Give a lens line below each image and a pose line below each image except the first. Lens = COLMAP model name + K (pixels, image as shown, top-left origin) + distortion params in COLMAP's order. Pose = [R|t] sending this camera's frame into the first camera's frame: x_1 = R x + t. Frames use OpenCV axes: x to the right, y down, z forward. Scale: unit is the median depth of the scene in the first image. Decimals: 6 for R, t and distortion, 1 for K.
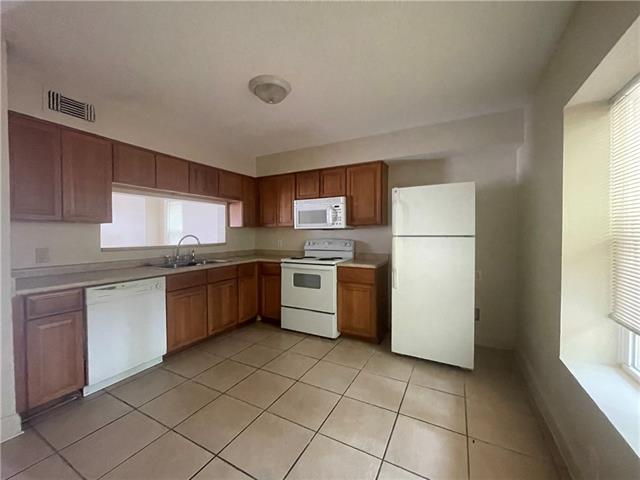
lens RADIAL K [[259.9, 0, 319.6], [0, 259.9, 236.3], [0, 0, 1]] dist [0.001896, -0.000260]
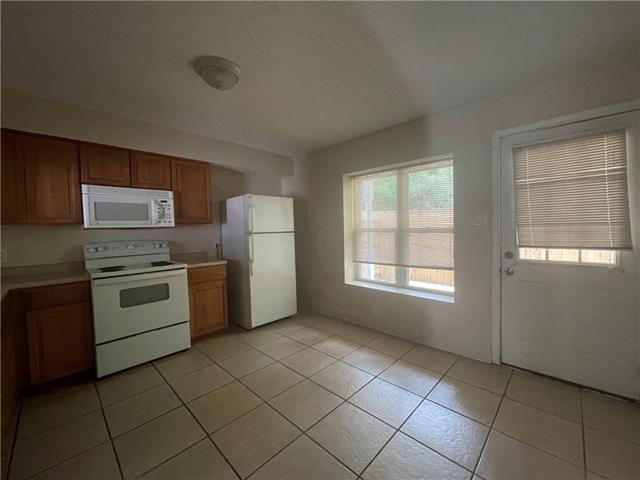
lens RADIAL K [[259.9, 0, 319.9], [0, 259.9, 239.0], [0, 0, 1]] dist [0.001896, -0.000260]
pose [[0.272469, -0.040656, 0.961305, -0.626189], [0.032736, 0.998920, 0.032968, -0.003293], [-0.961607, 0.022486, 0.273506, 0.277274]]
